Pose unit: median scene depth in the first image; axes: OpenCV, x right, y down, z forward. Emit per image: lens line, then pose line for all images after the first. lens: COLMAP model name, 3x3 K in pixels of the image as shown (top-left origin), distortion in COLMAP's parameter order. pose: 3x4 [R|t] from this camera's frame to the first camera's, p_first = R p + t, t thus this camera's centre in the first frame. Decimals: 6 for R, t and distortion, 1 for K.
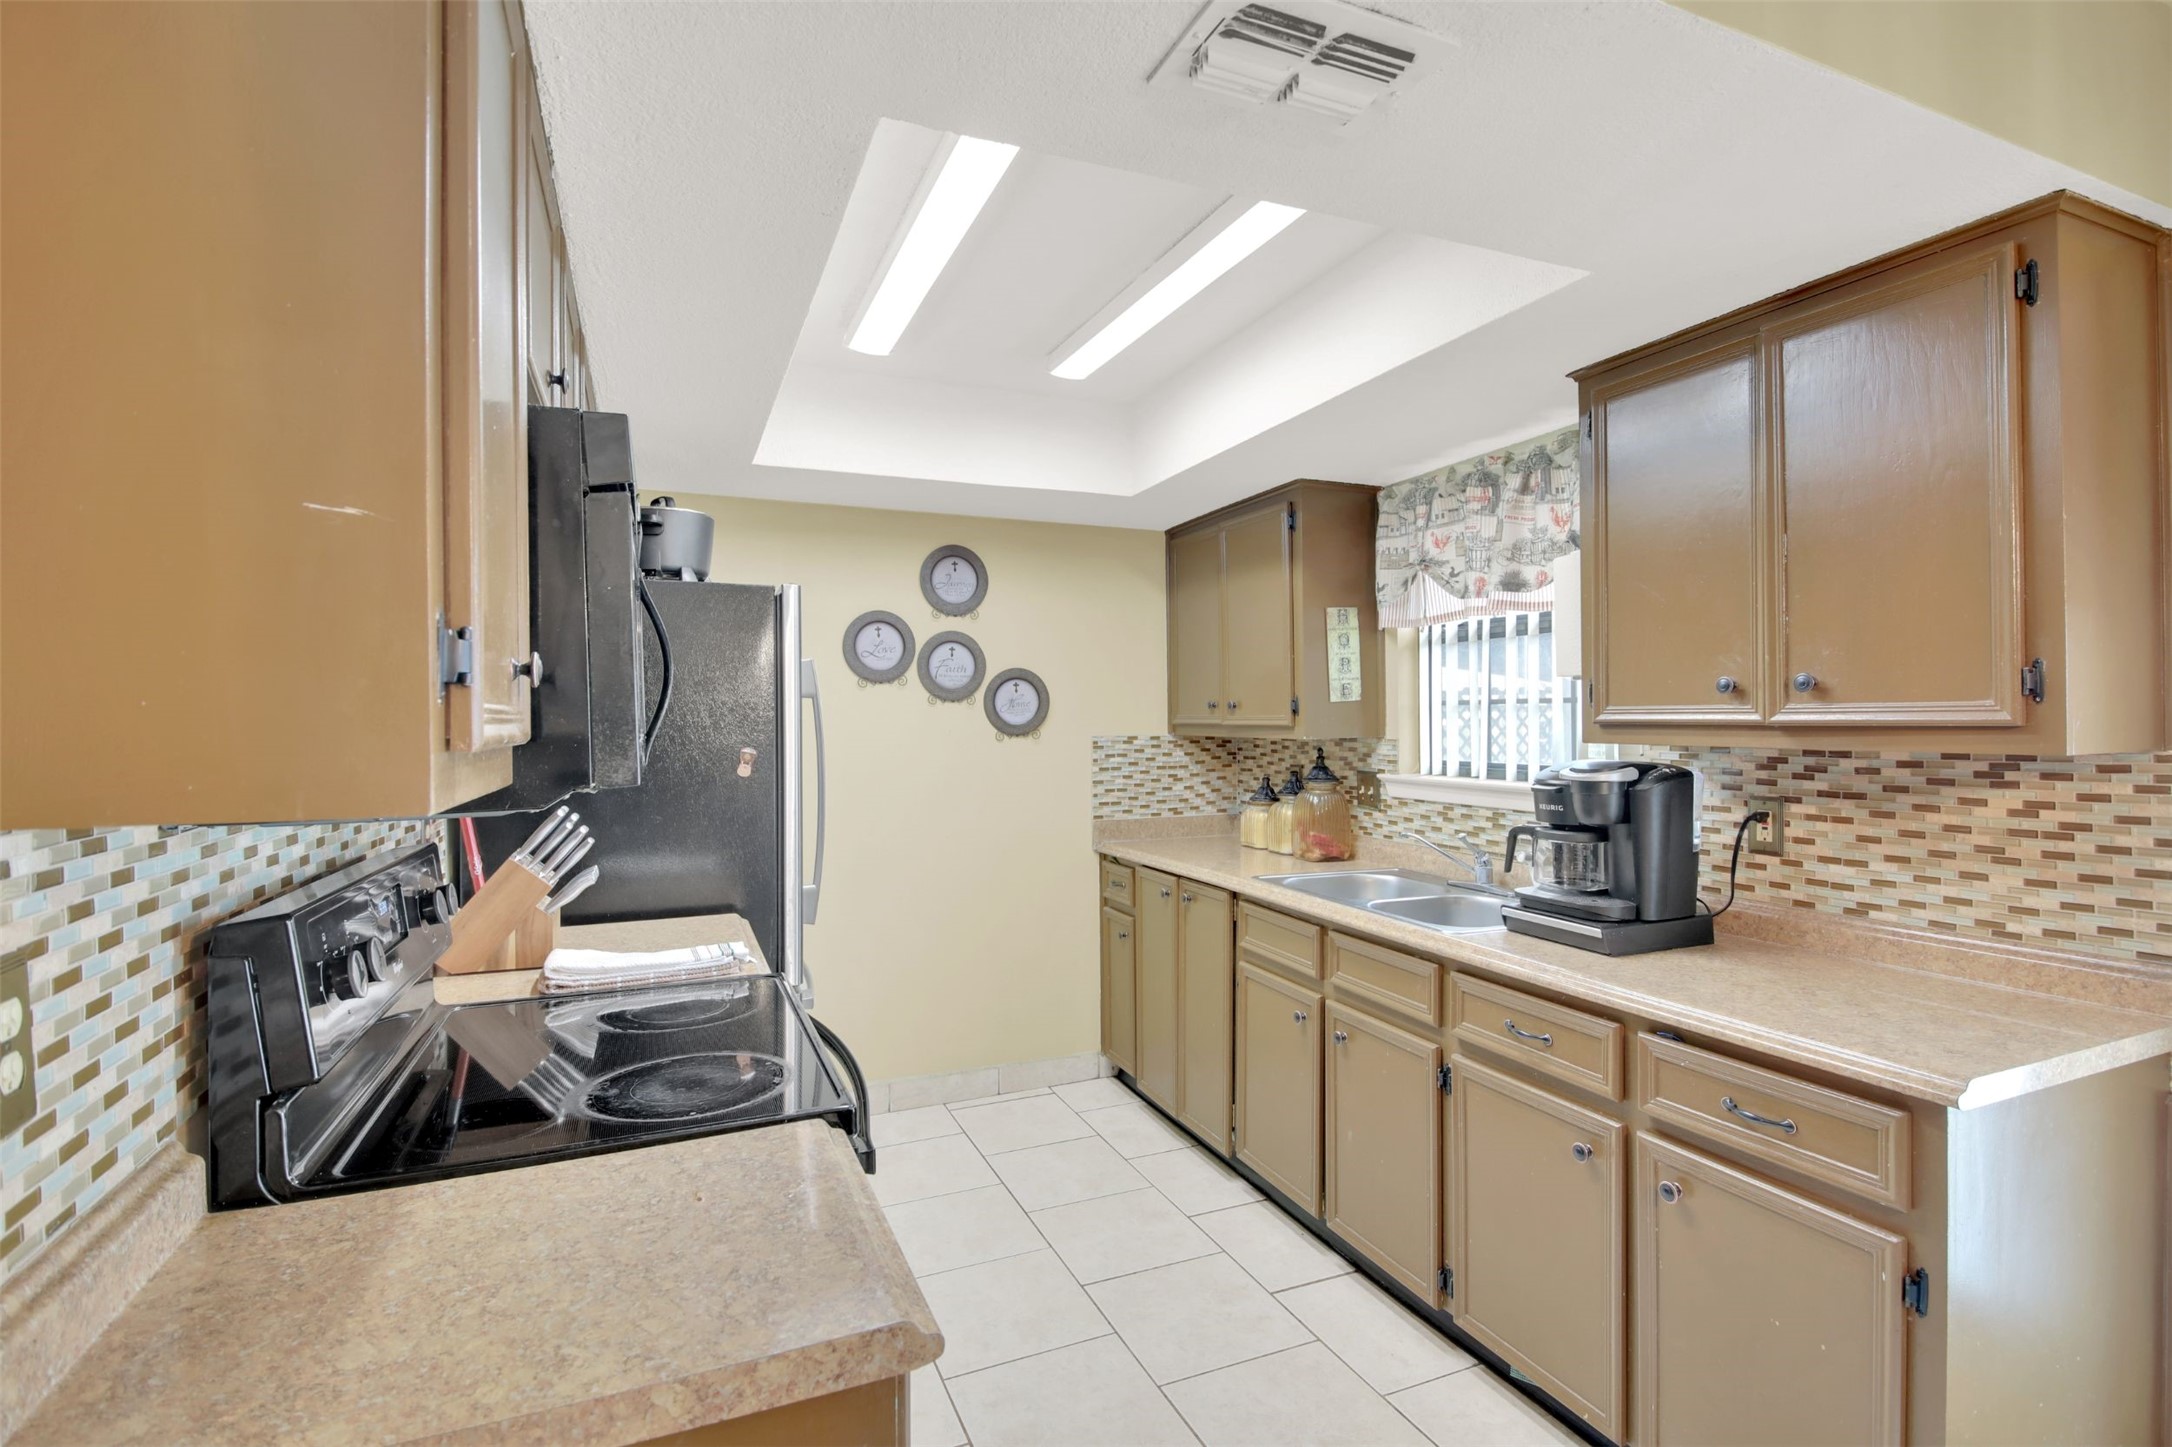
lens RADIAL K [[996.0, 0, 1084.3], [0, 996.0, 718.0], [0, 0, 1]] dist [0.017147, -0.000793]
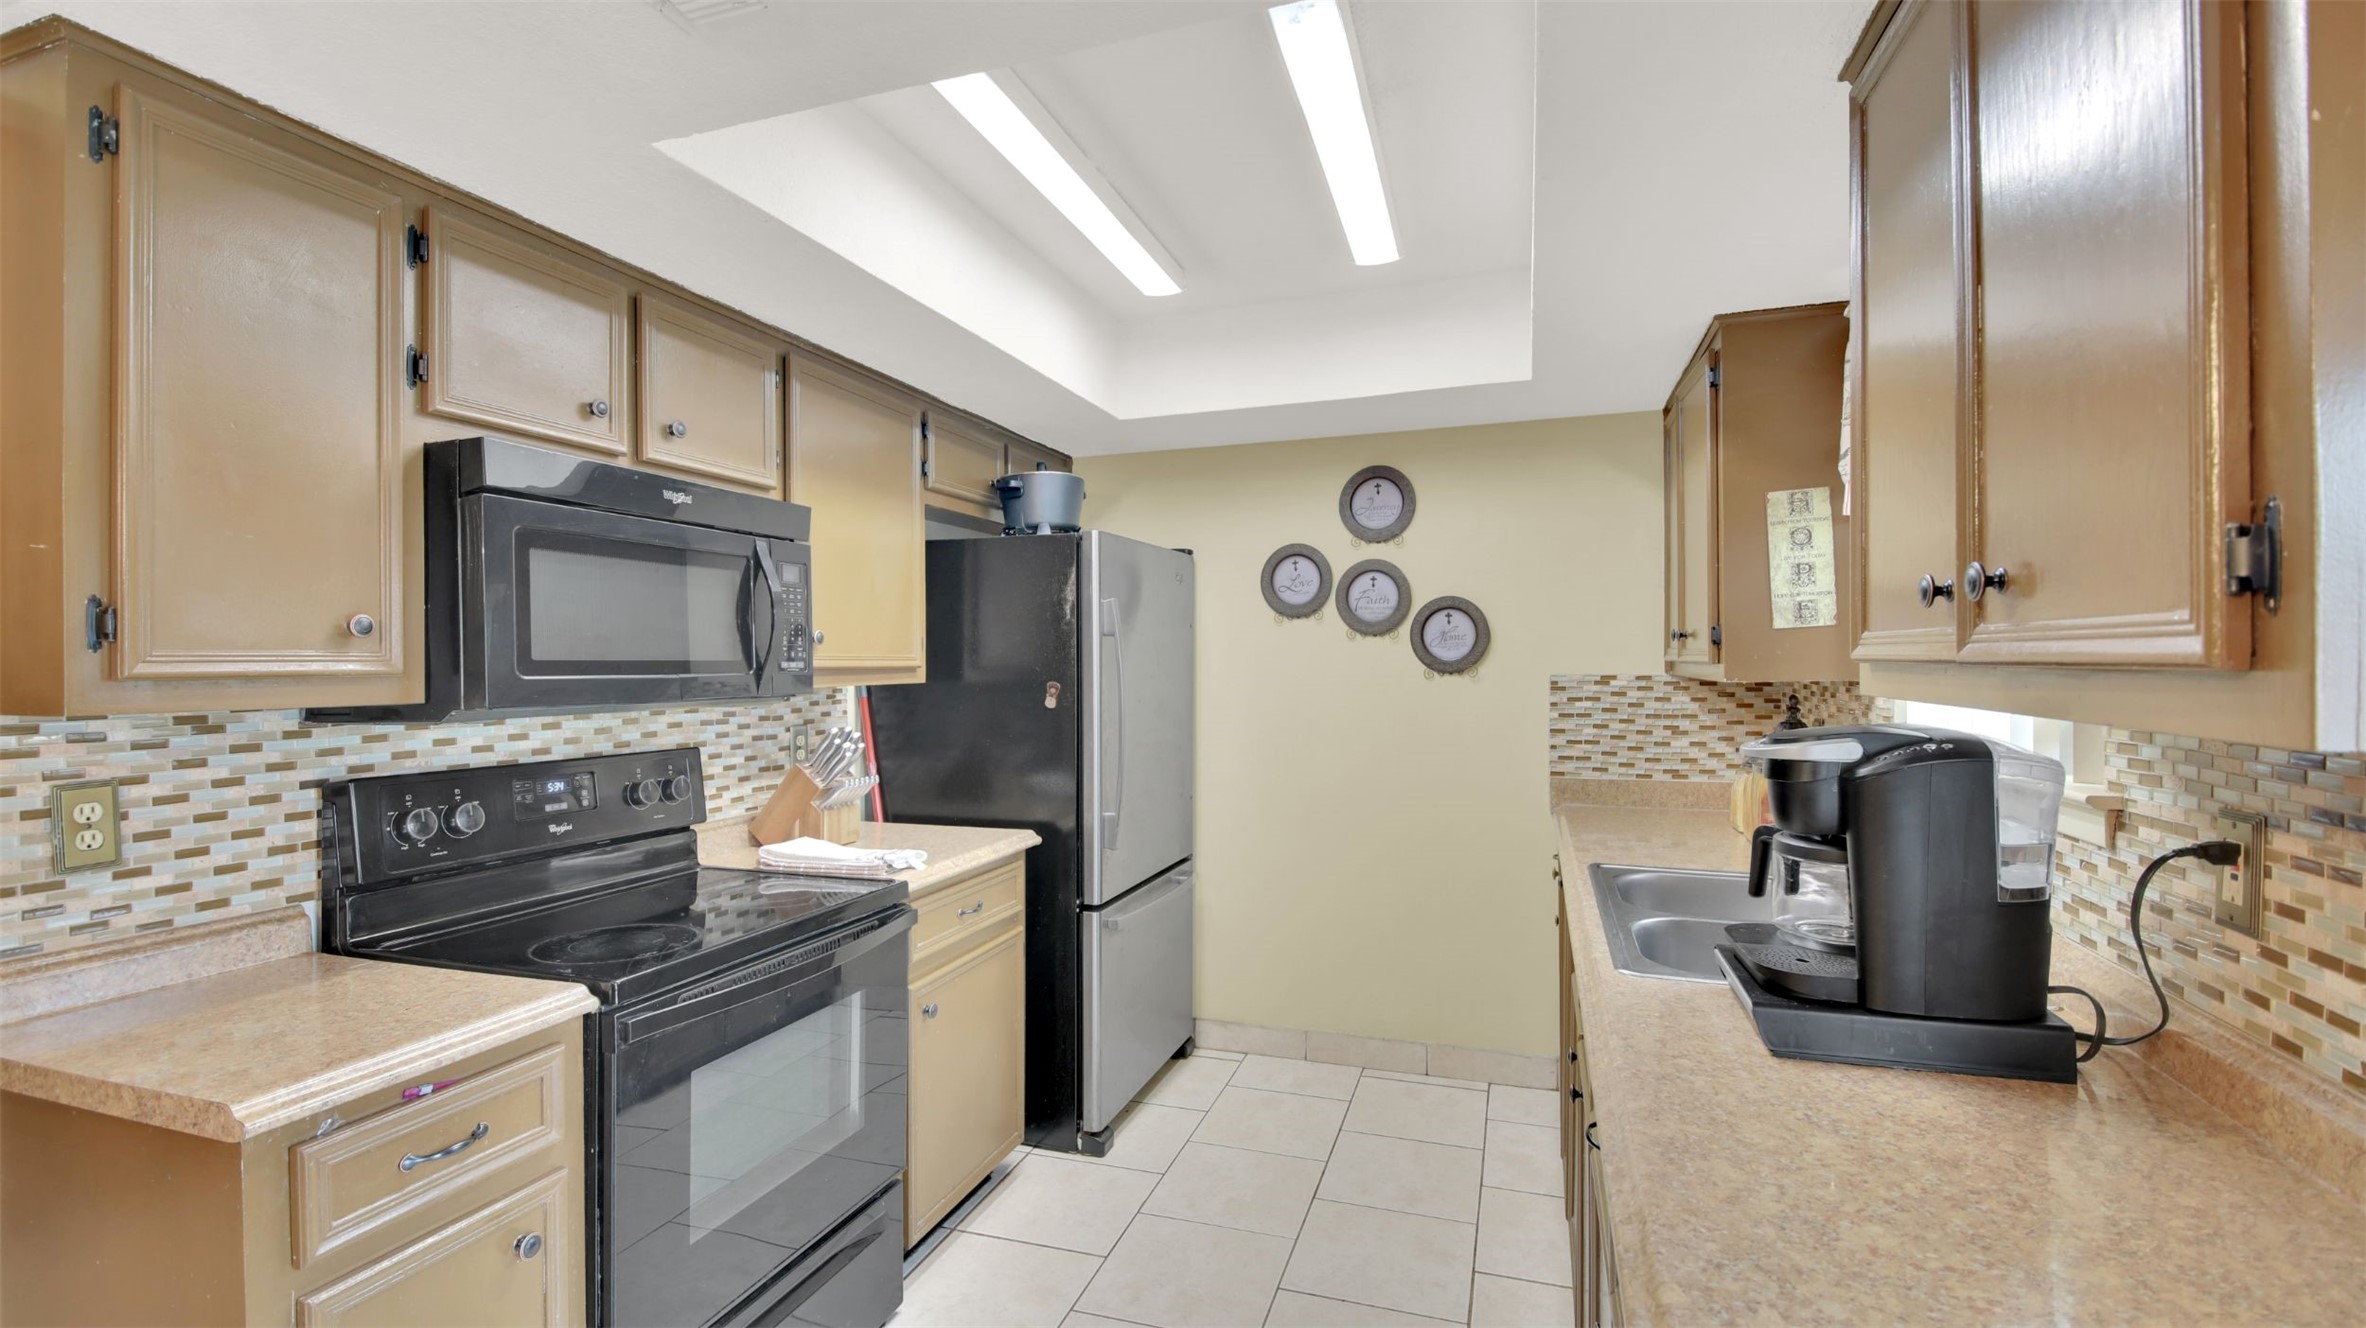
lens RADIAL K [[1033.5, 0, 1188.1], [0, 1033.5, 661.0], [0, 0, 1]] dist [0.003877, -0.001221]
pose [[0.753796, -0.000424, -0.657109, 0.372654], [0.006443, 0.999956, 0.006746, -0.000919], [0.657077, -0.009319, 0.753766, 0.171787]]
